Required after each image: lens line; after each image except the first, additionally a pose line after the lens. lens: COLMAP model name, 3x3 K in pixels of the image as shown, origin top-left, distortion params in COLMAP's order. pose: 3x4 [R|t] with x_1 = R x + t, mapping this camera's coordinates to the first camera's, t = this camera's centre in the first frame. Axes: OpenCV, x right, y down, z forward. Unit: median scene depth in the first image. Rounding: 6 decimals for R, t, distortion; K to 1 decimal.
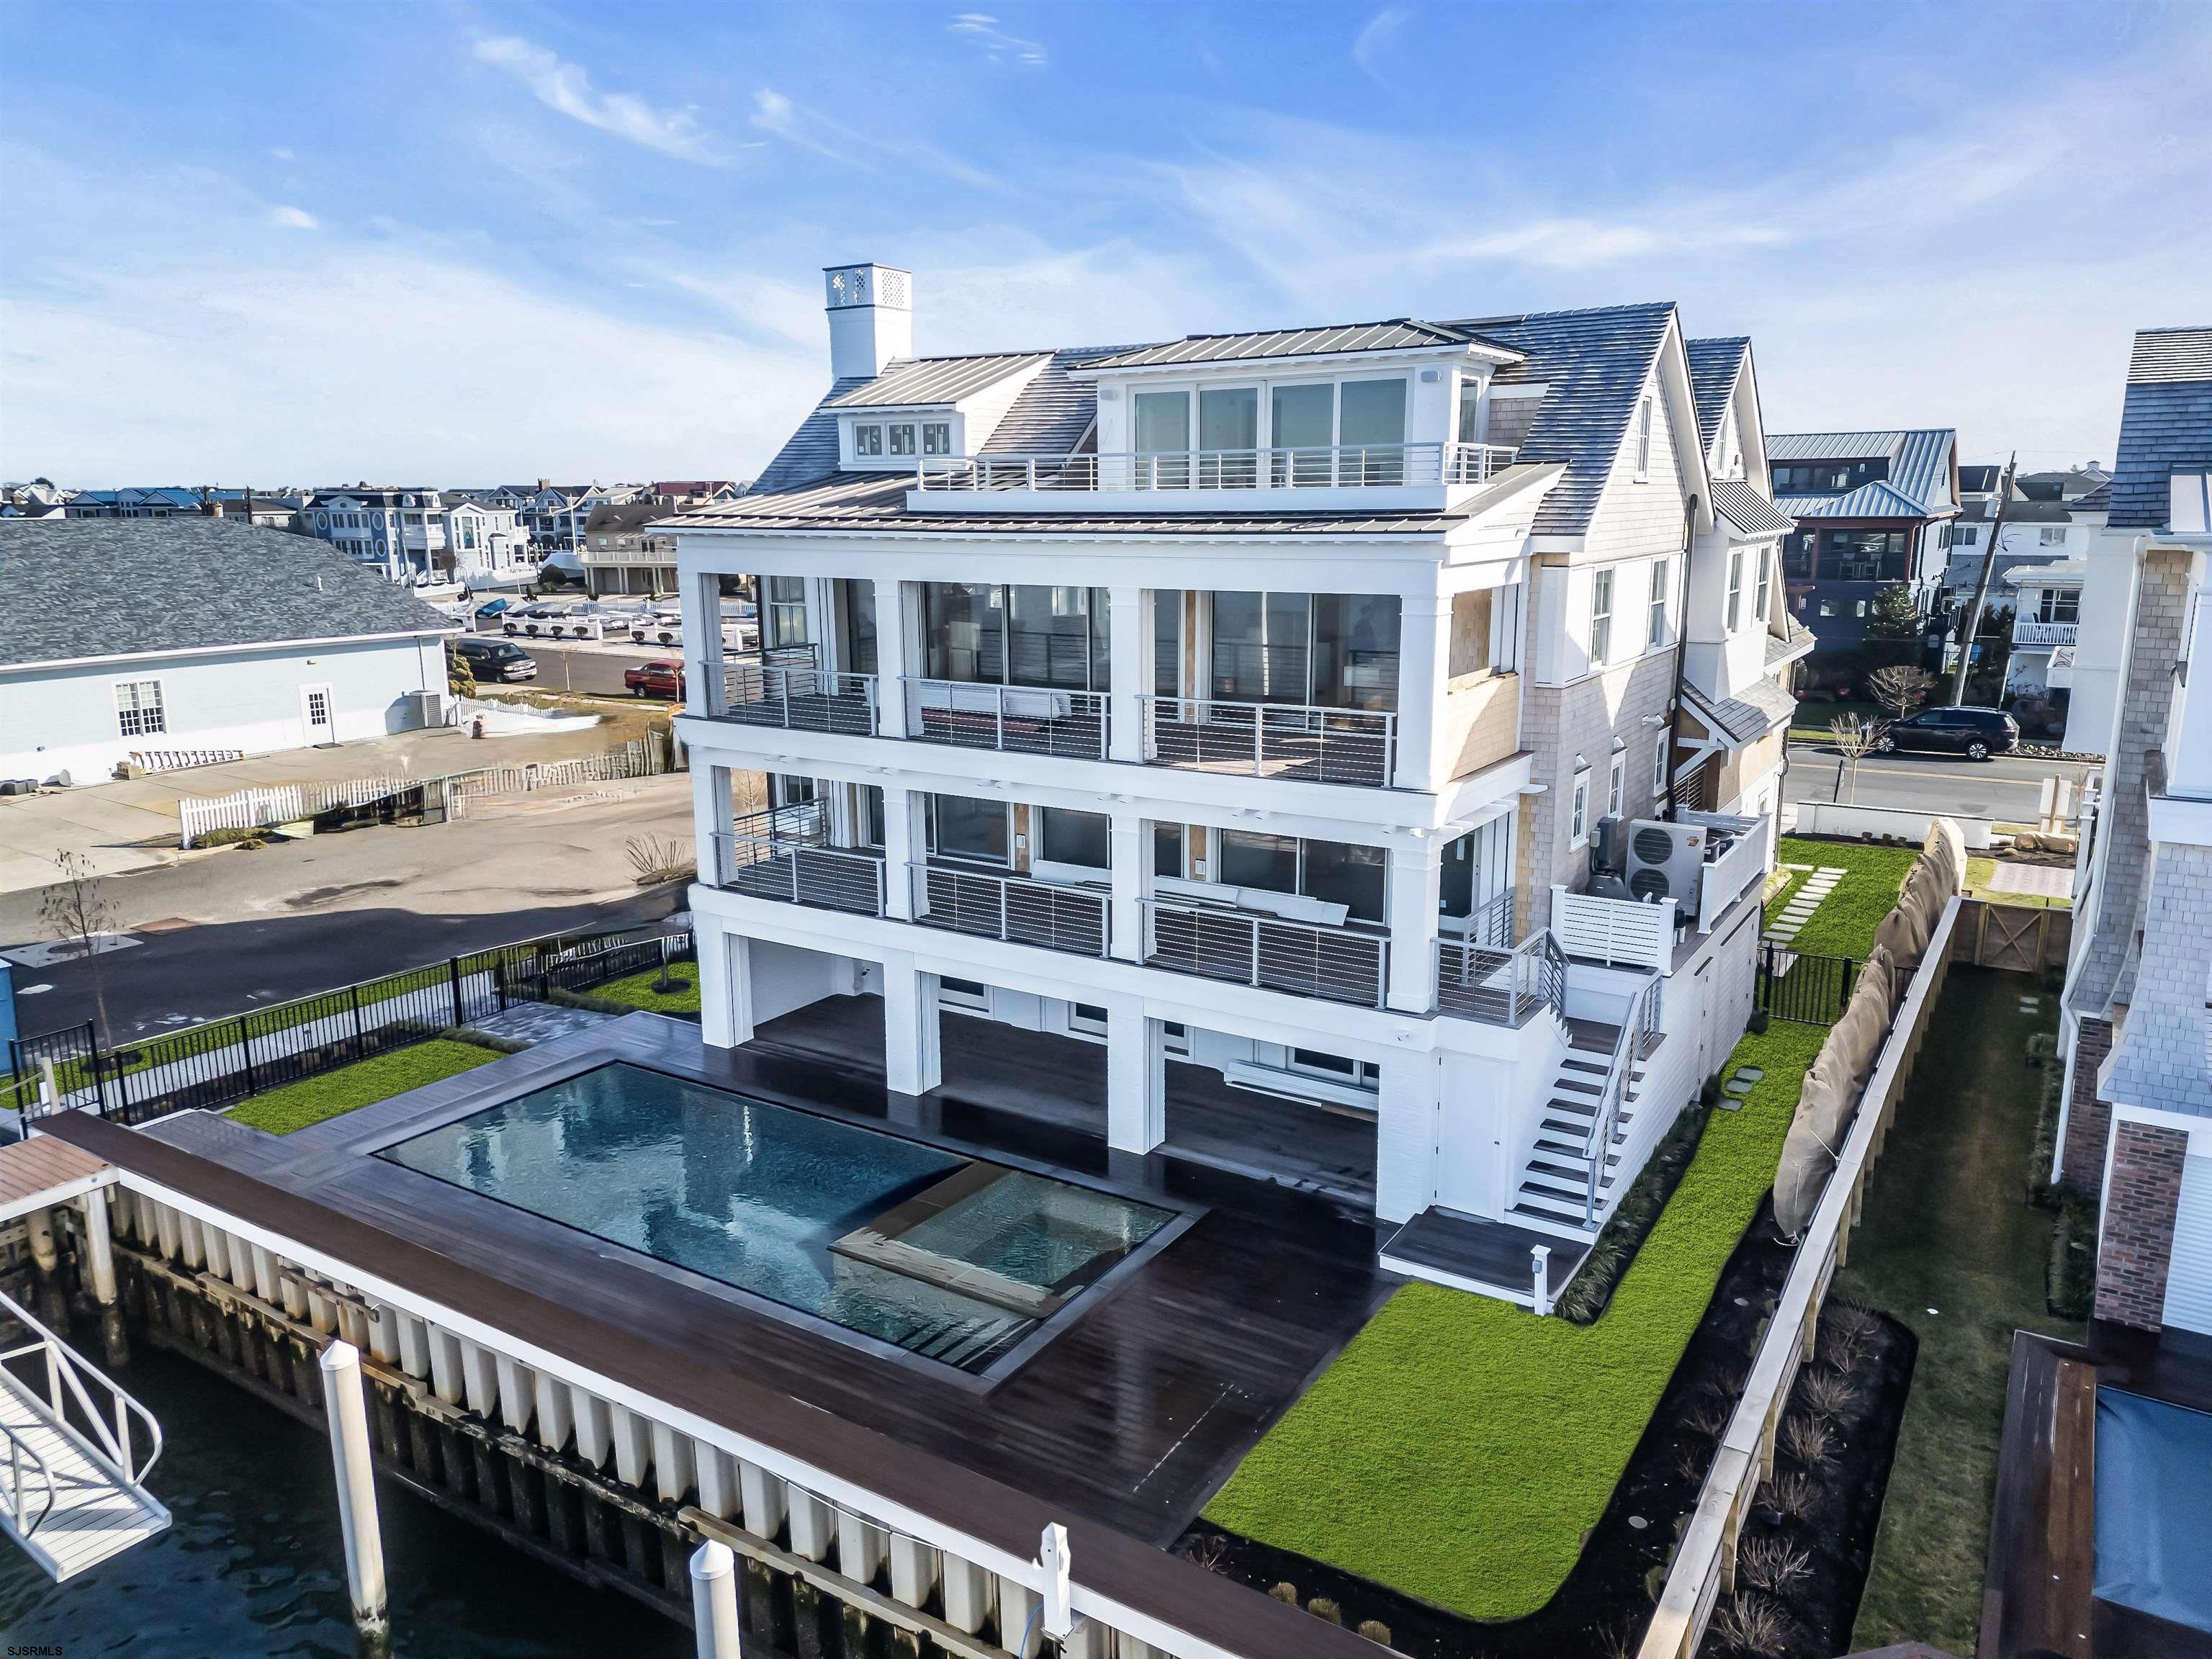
lens RADIAL K [[1536.2, 0, 1097.6], [0, 1536.2, 838.5], [0, 0, 1]] dist [0.015656, 0.002111]
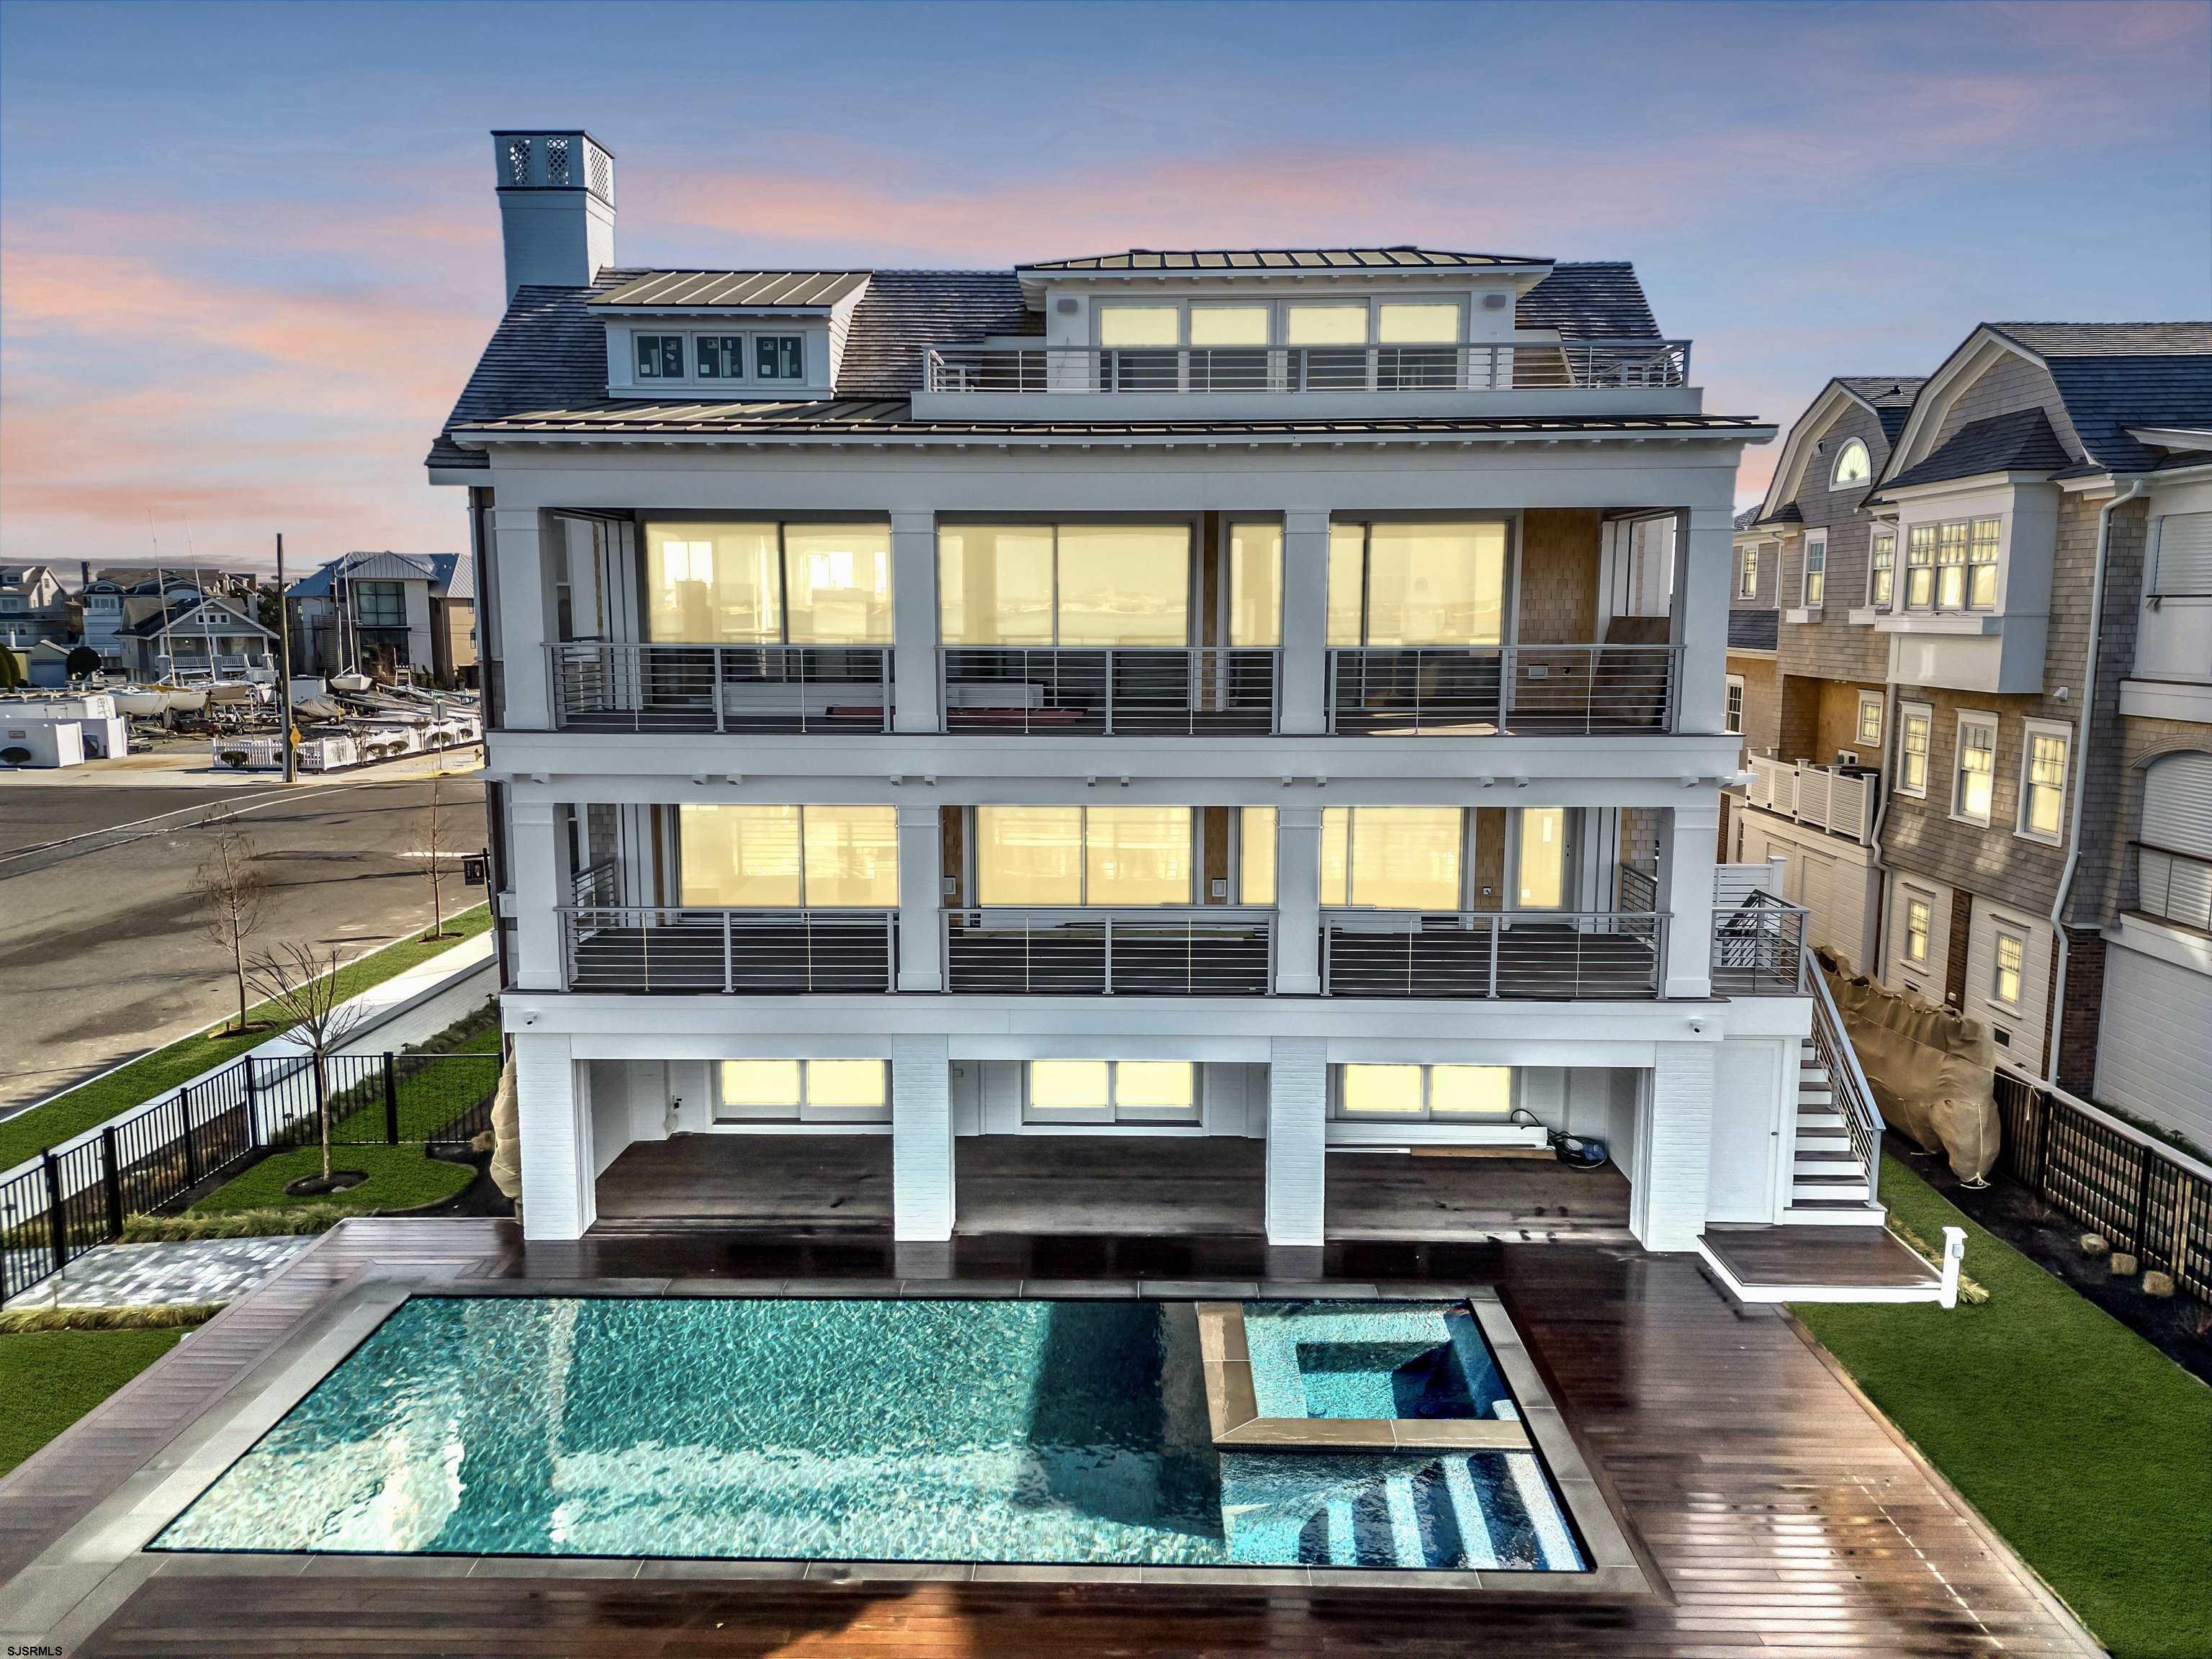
lens RADIAL K [[1548.6, 0, 1106.0], [0, 1548.6, 829.5], [0, 0, 1]] dist [0.011037, 0.002160]
pose [[0.853664, -0.066530, 0.516557, -0.420077], [0.106351, 0.993177, -0.047839, 0.021544], [-0.509850, 0.095774, 0.854916, 0.340809]]
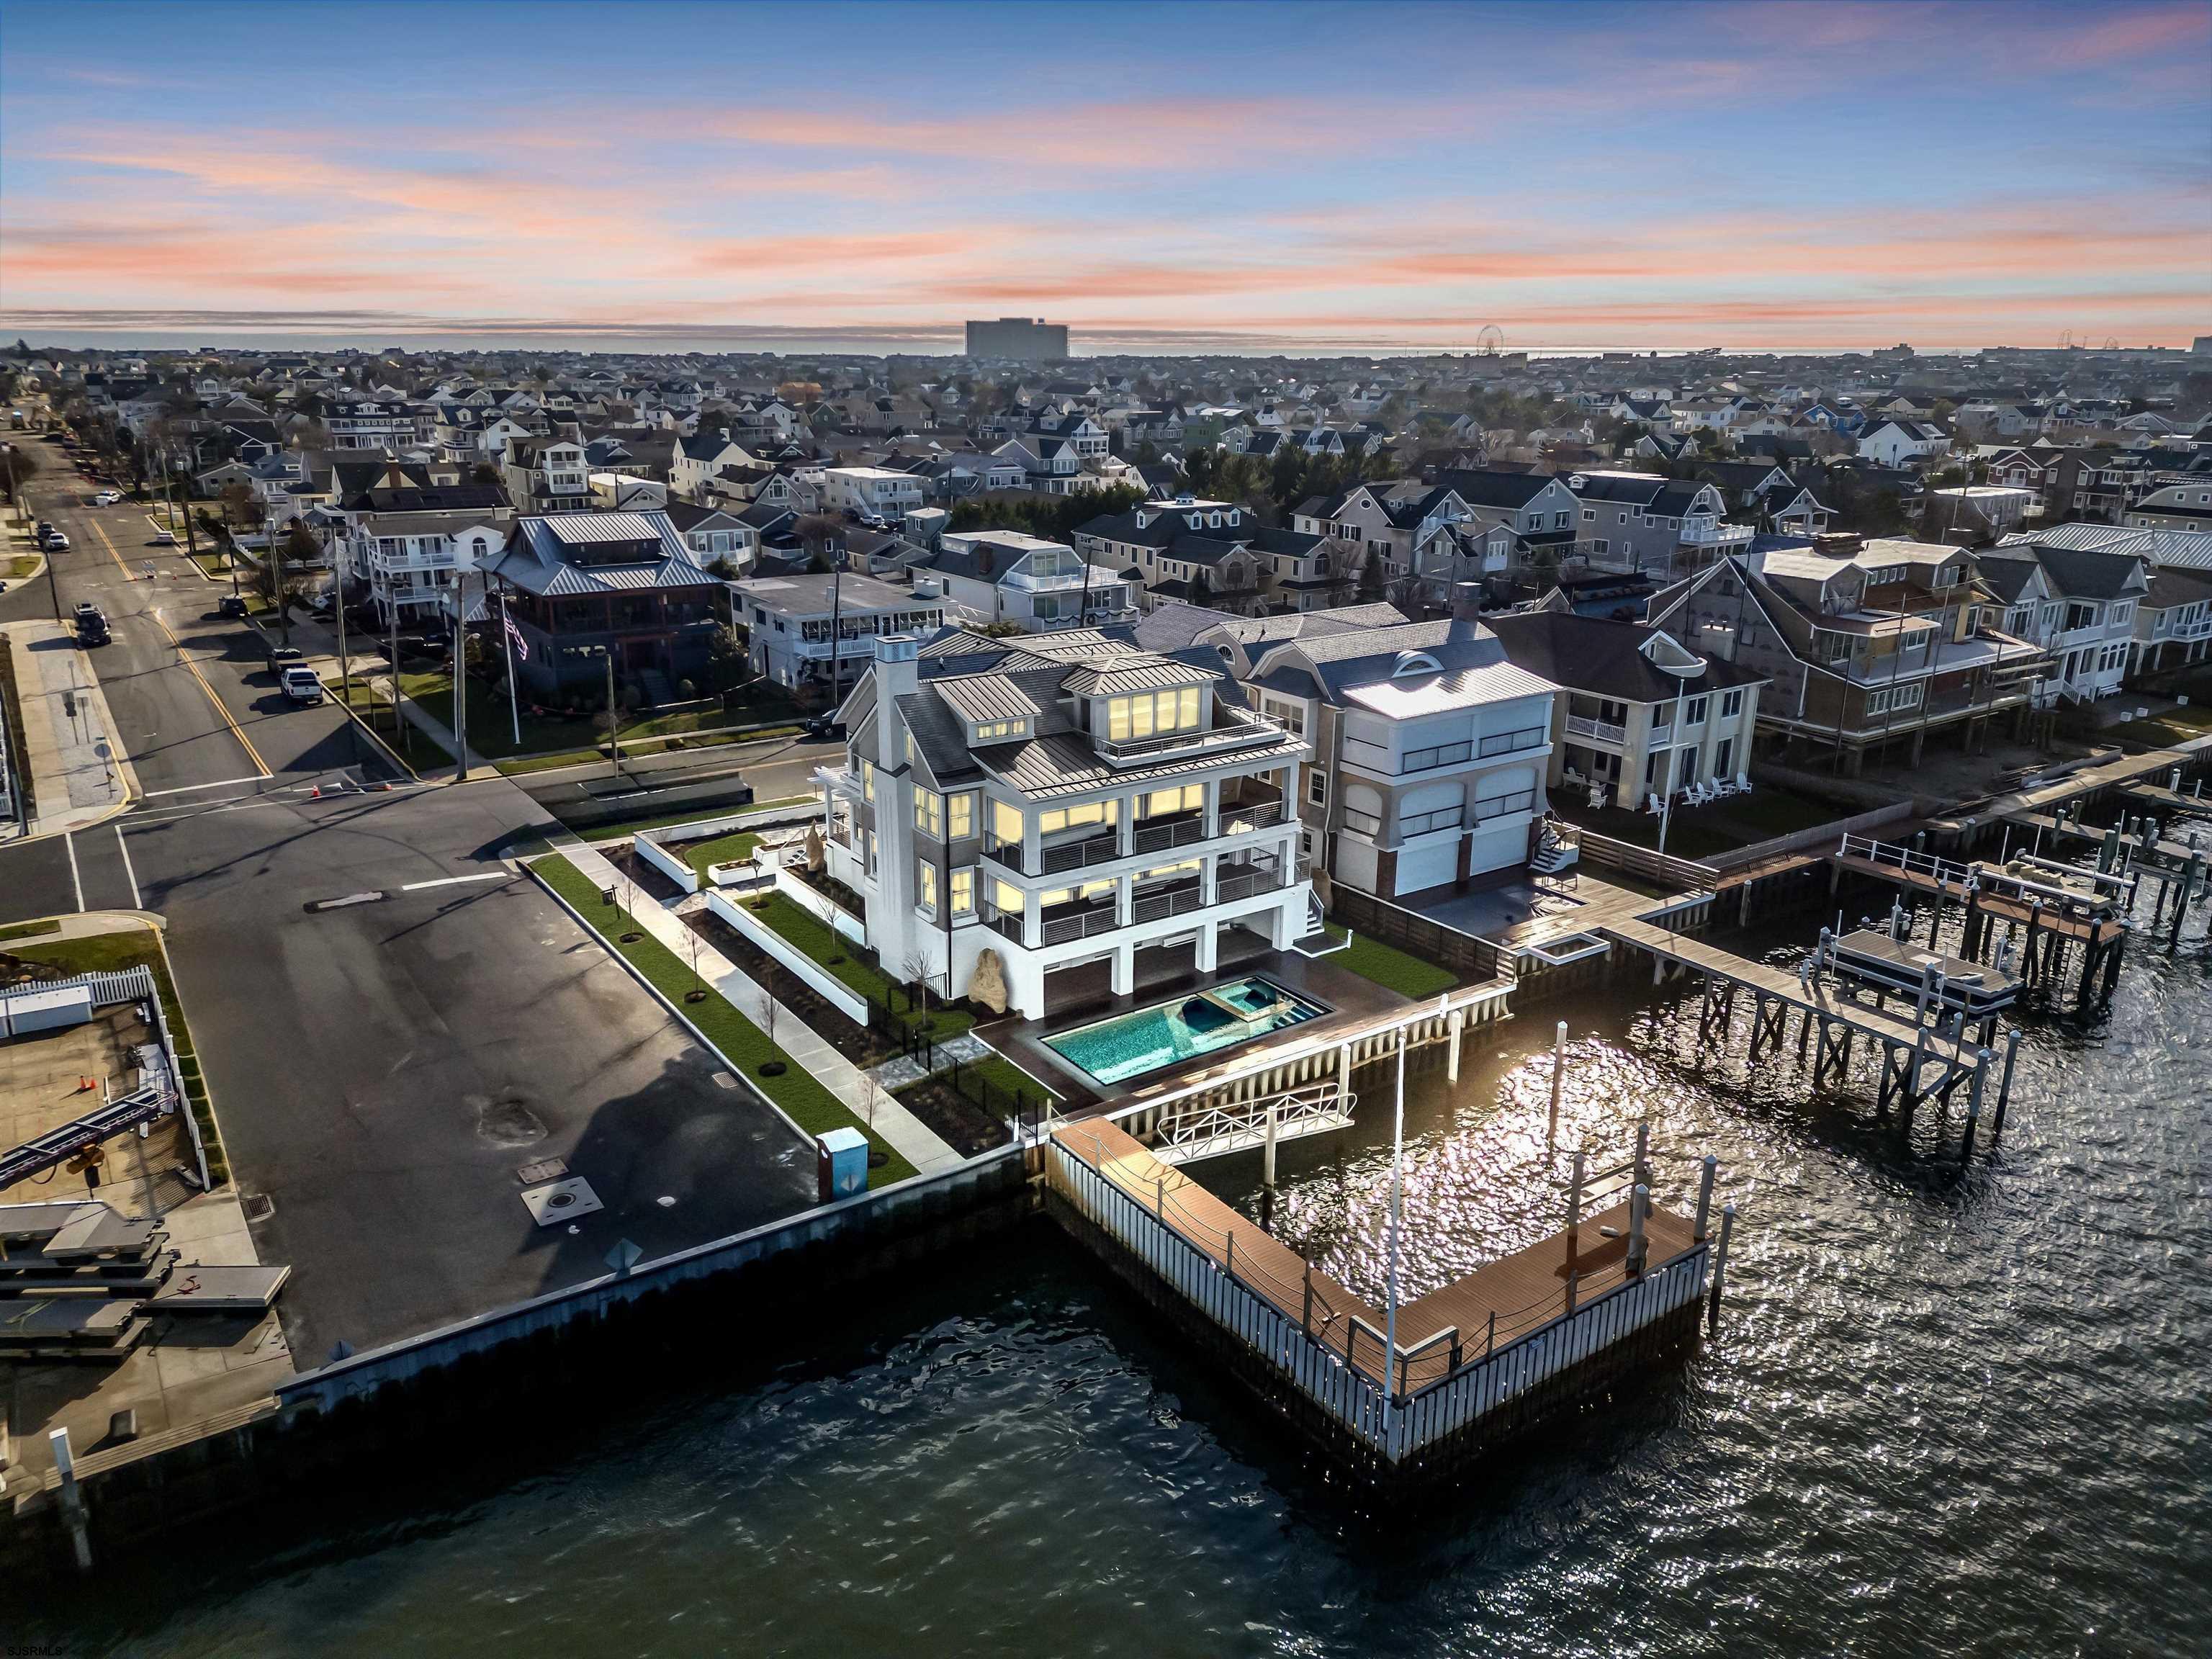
lens RADIAL K [[1536.2, 0, 1097.6], [0, 1536.2, 838.5], [0, 0, 1]] dist [0.015656, 0.002111]
pose [[0.386325, -0.271970, 0.881354, -2.324233], [0.190100, 0.958503, 0.212450, -0.627291], [-0.902560, 0.085470, 0.421995, -0.027093]]
